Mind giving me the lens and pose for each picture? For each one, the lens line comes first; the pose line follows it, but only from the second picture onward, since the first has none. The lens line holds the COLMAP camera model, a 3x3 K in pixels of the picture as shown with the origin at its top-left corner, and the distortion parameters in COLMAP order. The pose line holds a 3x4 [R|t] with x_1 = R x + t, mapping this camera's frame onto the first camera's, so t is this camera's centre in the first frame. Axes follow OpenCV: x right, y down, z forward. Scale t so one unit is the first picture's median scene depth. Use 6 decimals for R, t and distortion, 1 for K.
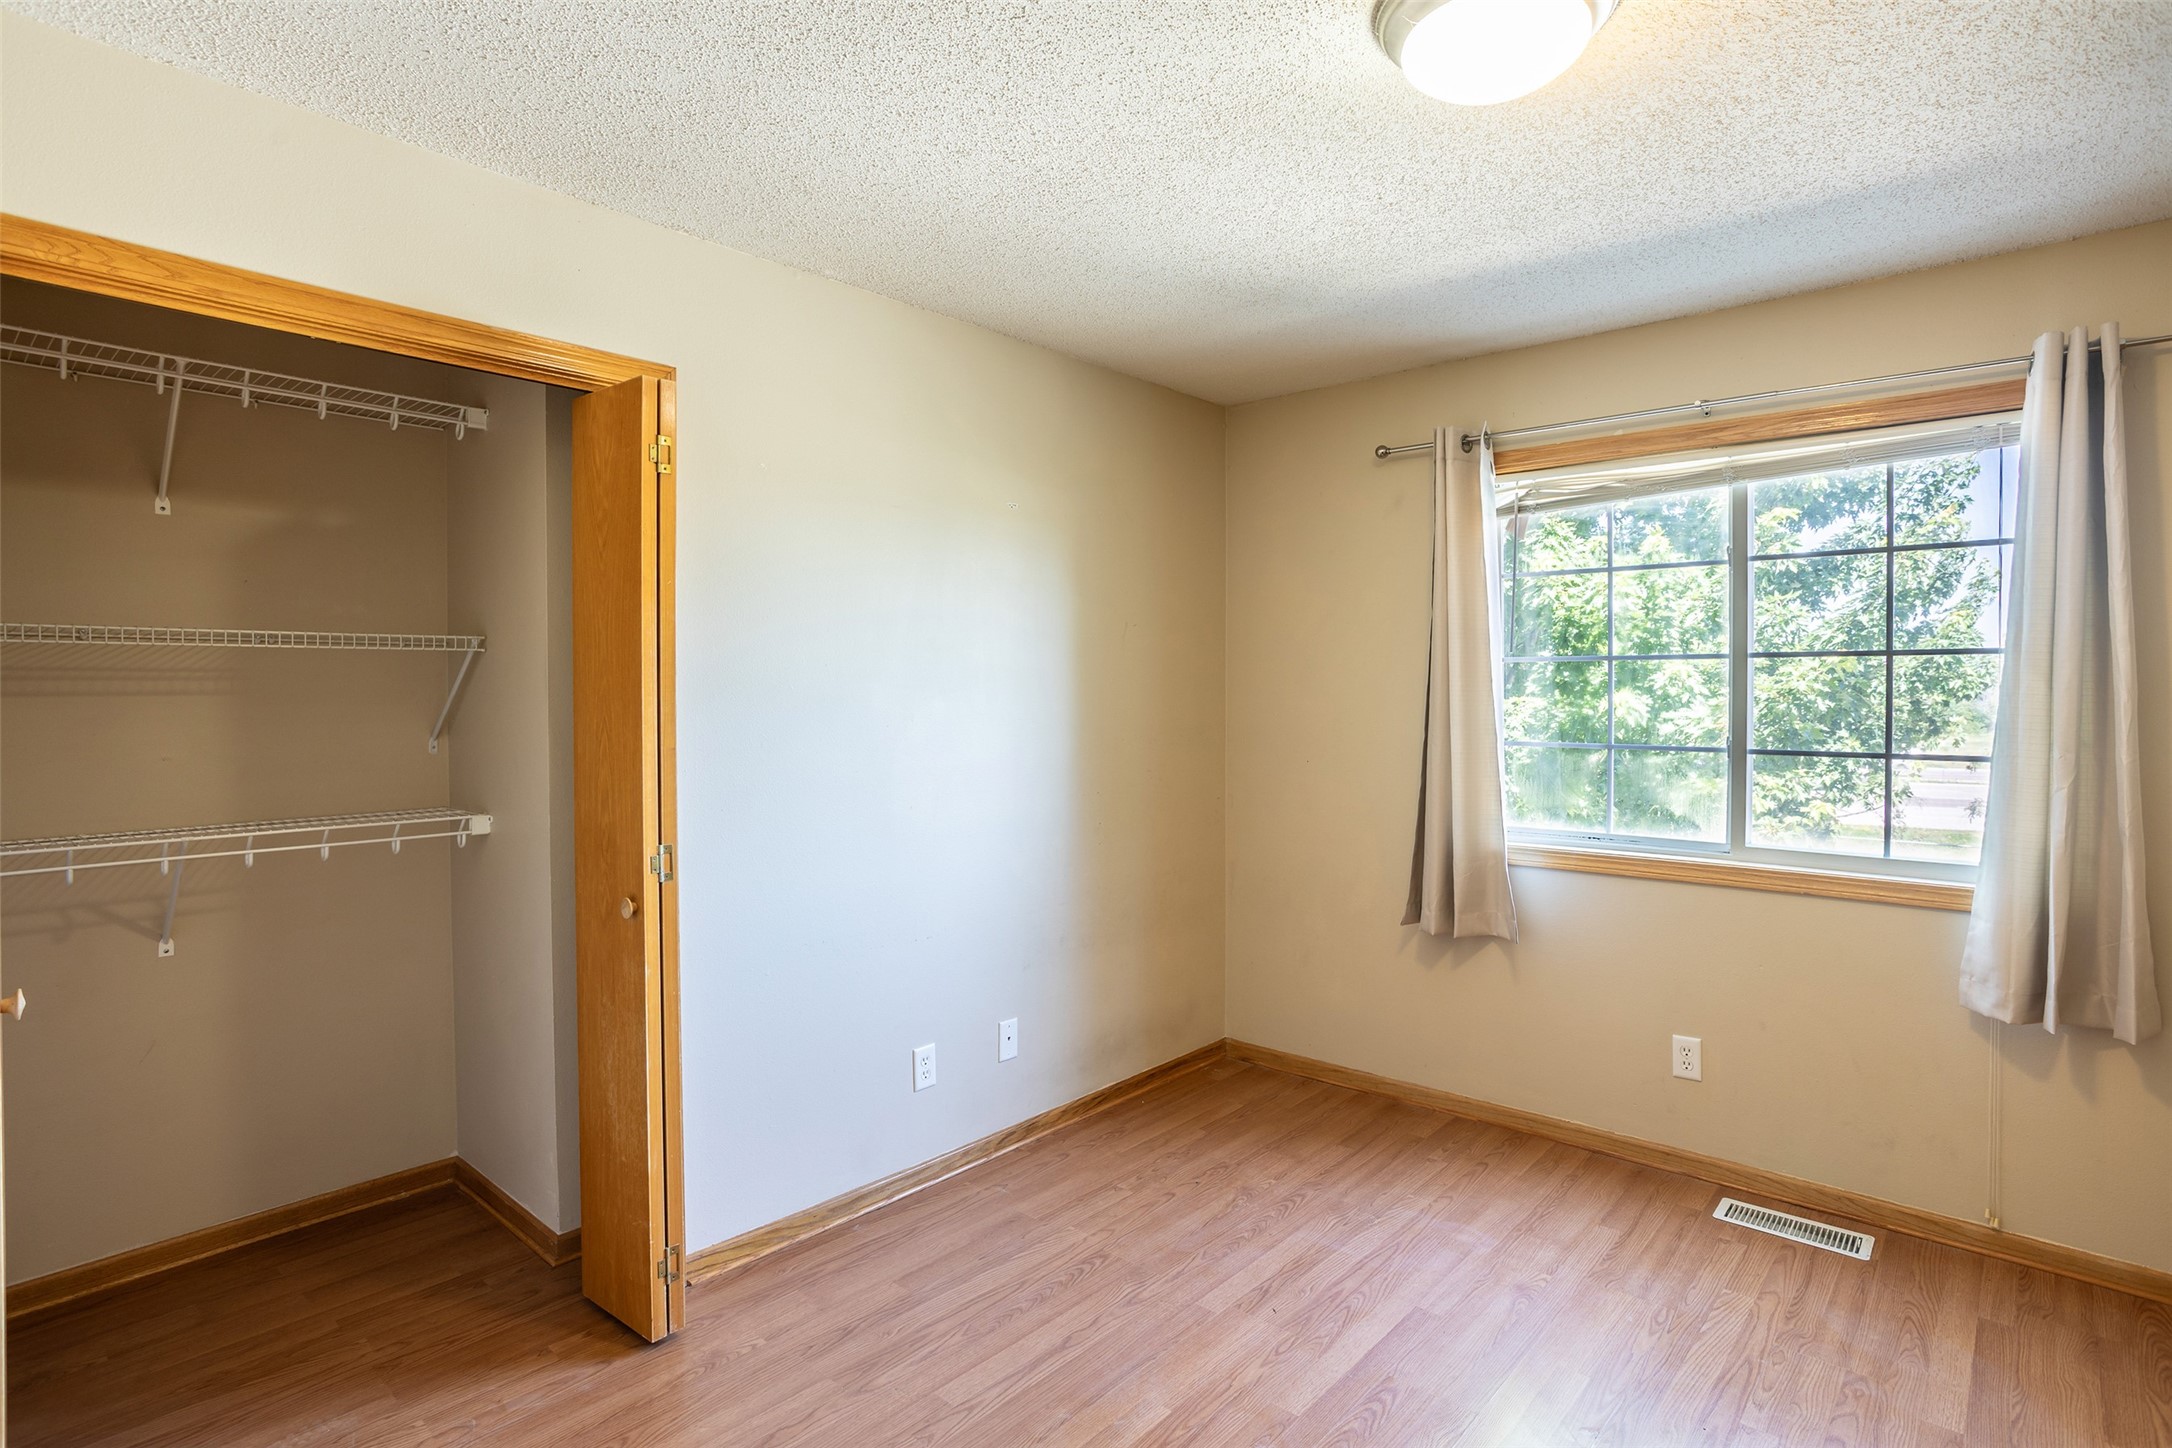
lens RADIAL K [[1077.5, 0, 1096.7], [0, 1077.5, 719.2], [0, 0, 1]] dist [-0.004778, 0.000606]
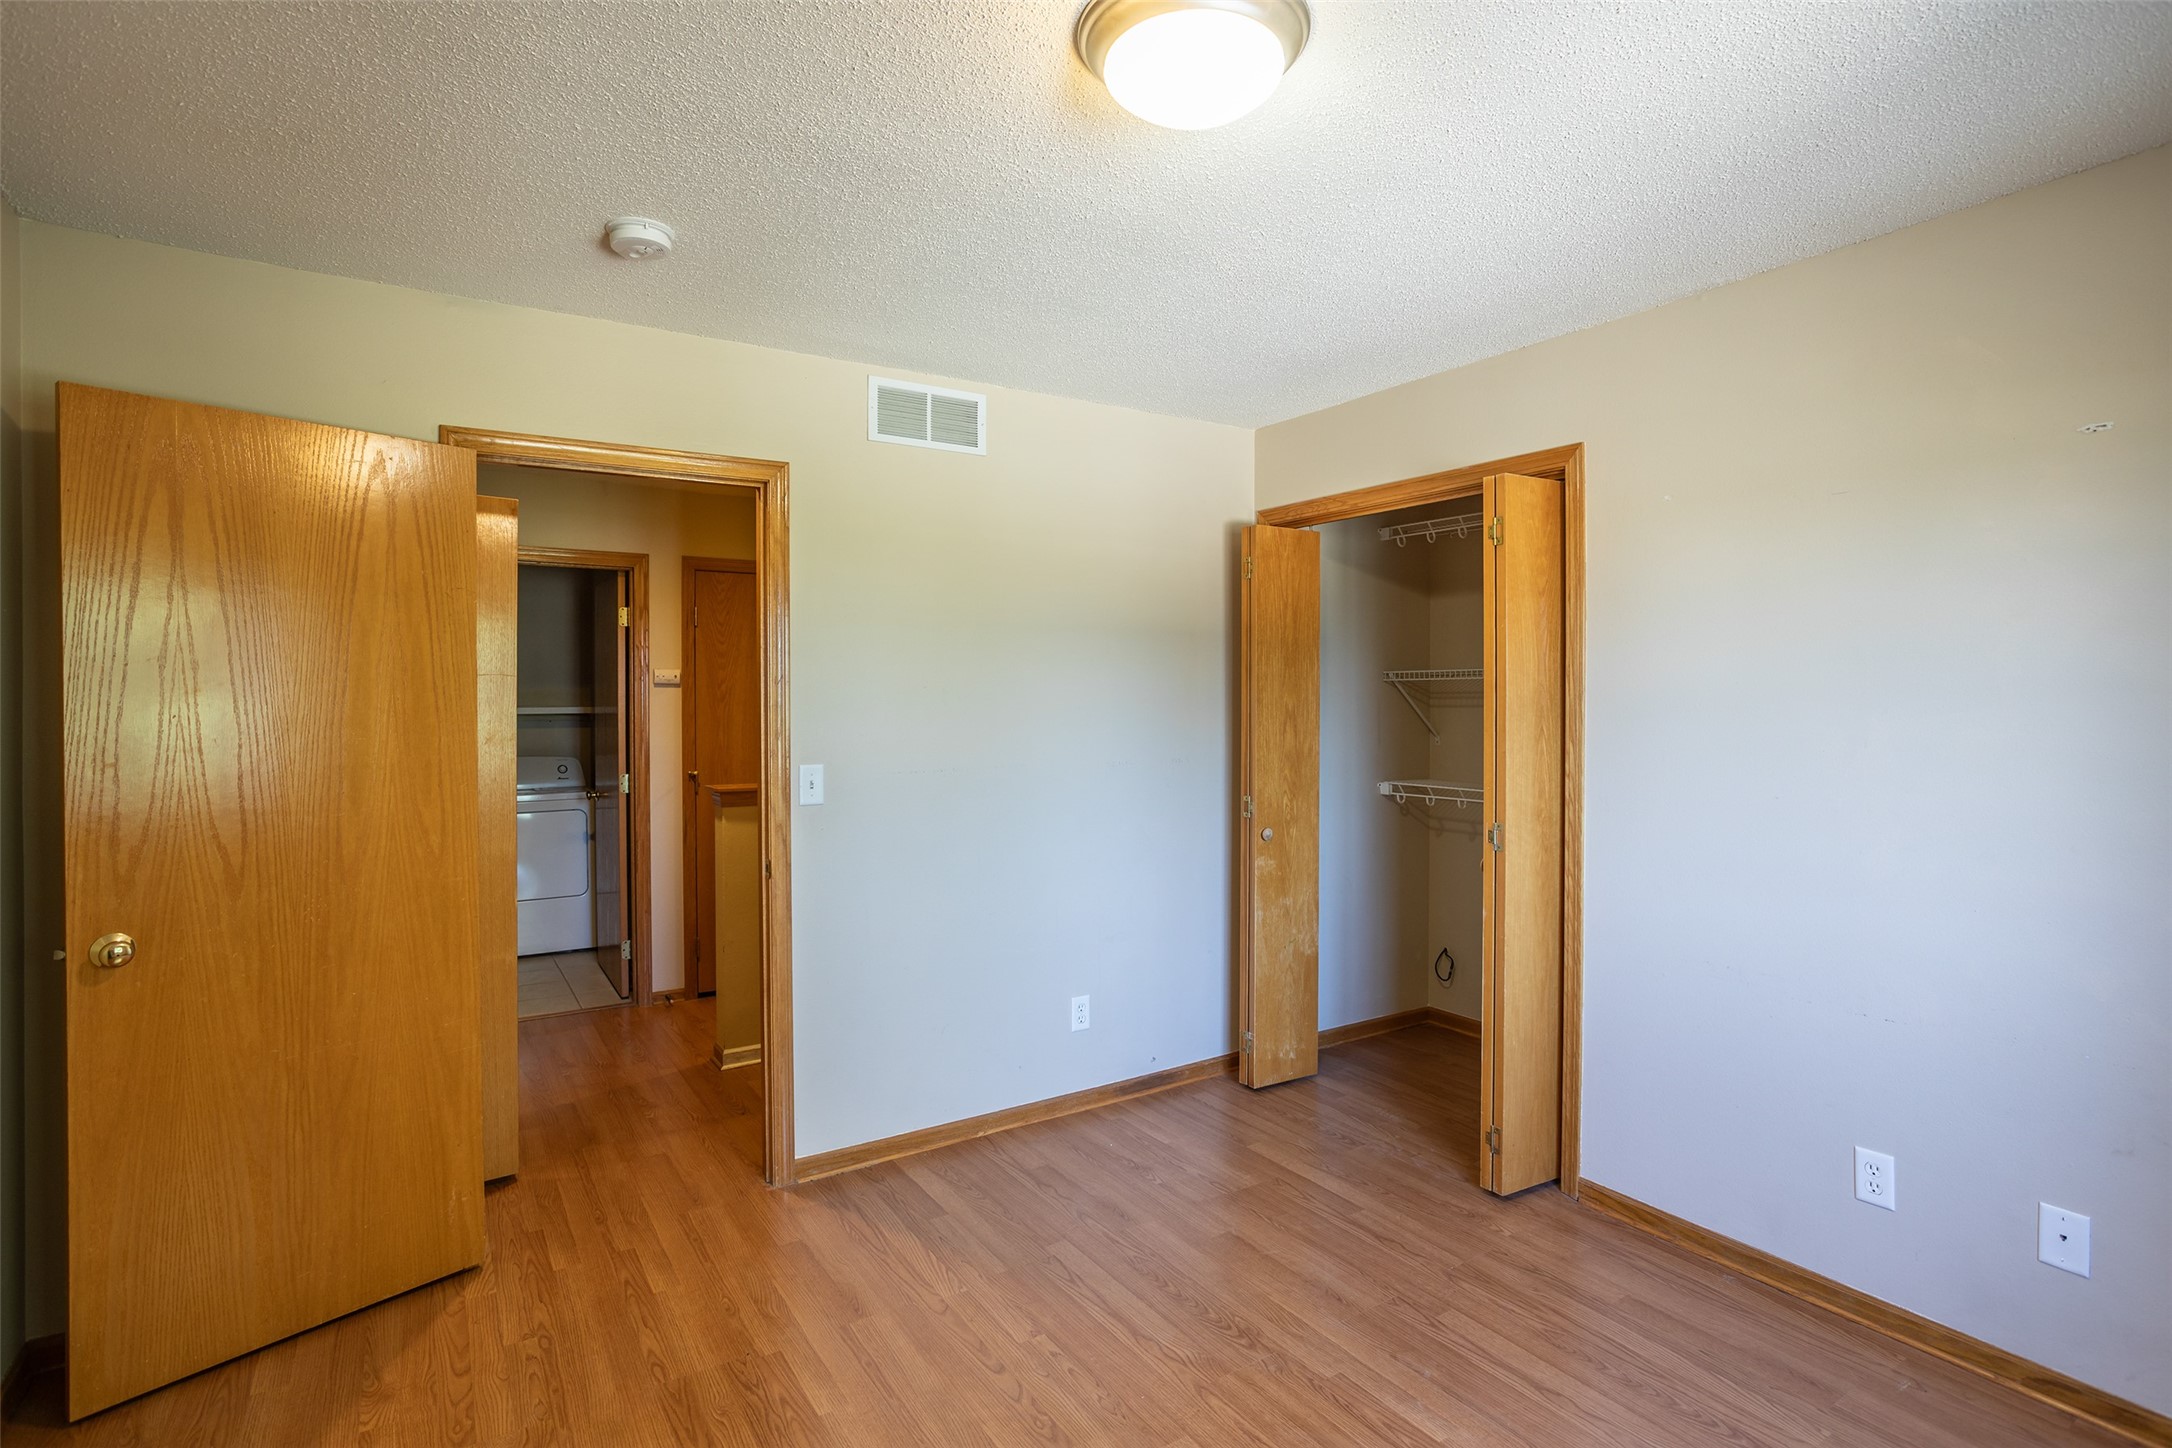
lens RADIAL K [[1077.5, 0, 1074.9], [0, 1077.5, 716.3], [0, 0, 1]] dist [-0.004778, 0.000606]
pose [[-0.282106, 0.014328, -0.959276, 0.995335], [-0.009623, 0.999796, 0.017763, -0.030950], [0.959335, 0.014242, -0.281911, 0.857681]]
